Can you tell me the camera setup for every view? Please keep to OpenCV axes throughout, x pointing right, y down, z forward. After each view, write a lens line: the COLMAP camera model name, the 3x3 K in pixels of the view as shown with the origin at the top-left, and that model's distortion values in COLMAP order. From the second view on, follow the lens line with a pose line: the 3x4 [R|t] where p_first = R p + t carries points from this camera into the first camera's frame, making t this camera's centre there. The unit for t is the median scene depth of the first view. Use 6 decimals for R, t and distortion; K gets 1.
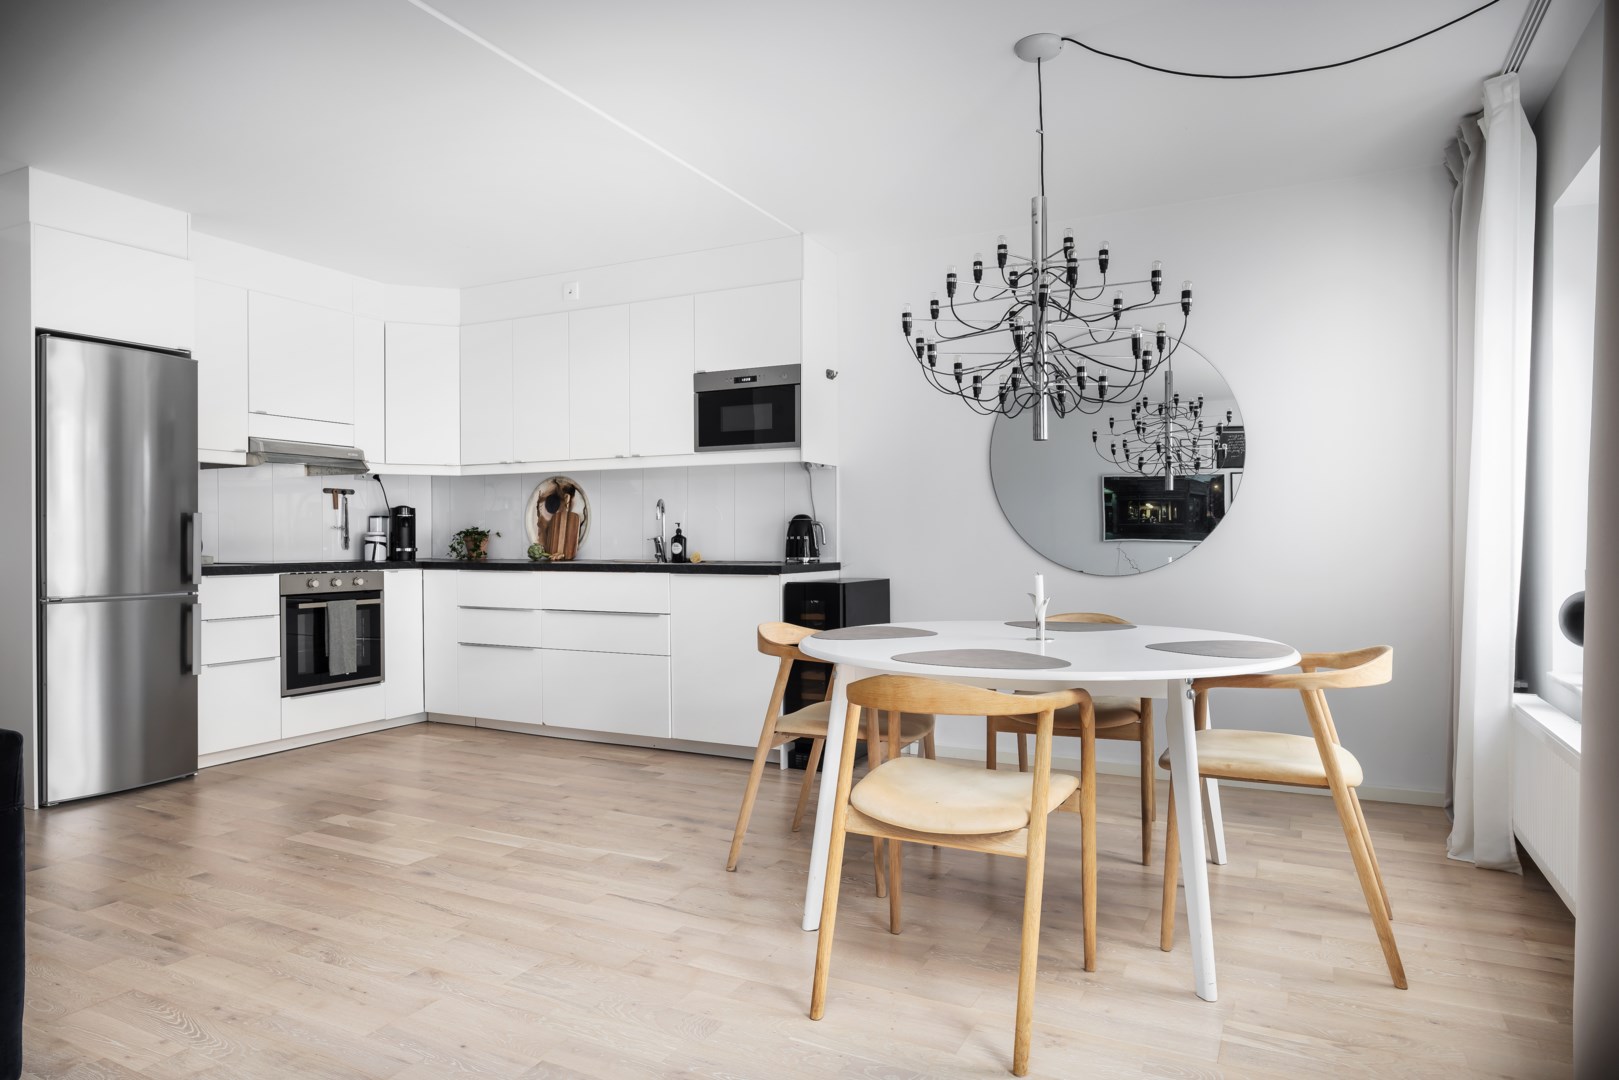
lens RADIAL K [[979.3, 0, 804.4], [0, 979.3, 542.5], [0, 0, 1]] dist [0.001138, -0.003137]
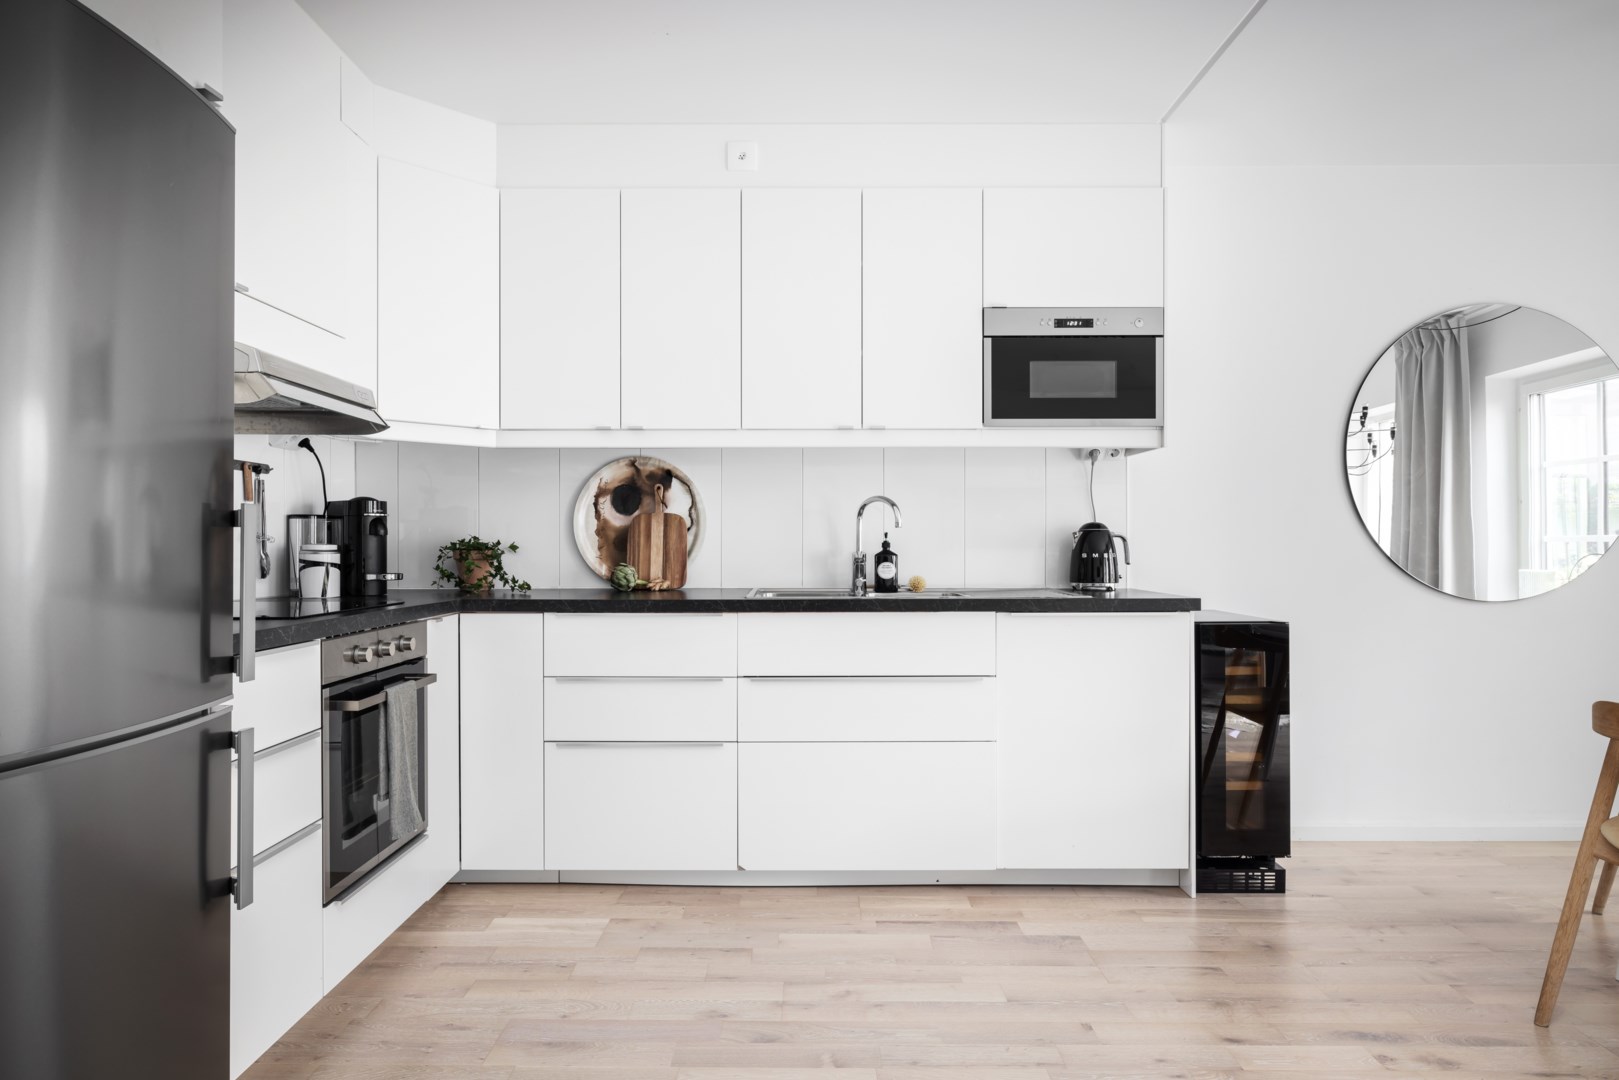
lens RADIAL K [[979.3, 0, 804.4], [0, 979.3, 542.5], [0, 0, 1]] dist [0.001138, -0.003137]
pose [[0.891557, 0.002198, 0.452903, -0.483686], [0.000606, 0.999982, -0.006045, -0.009243], [-0.452908, 0.005664, 0.891539, 0.435297]]
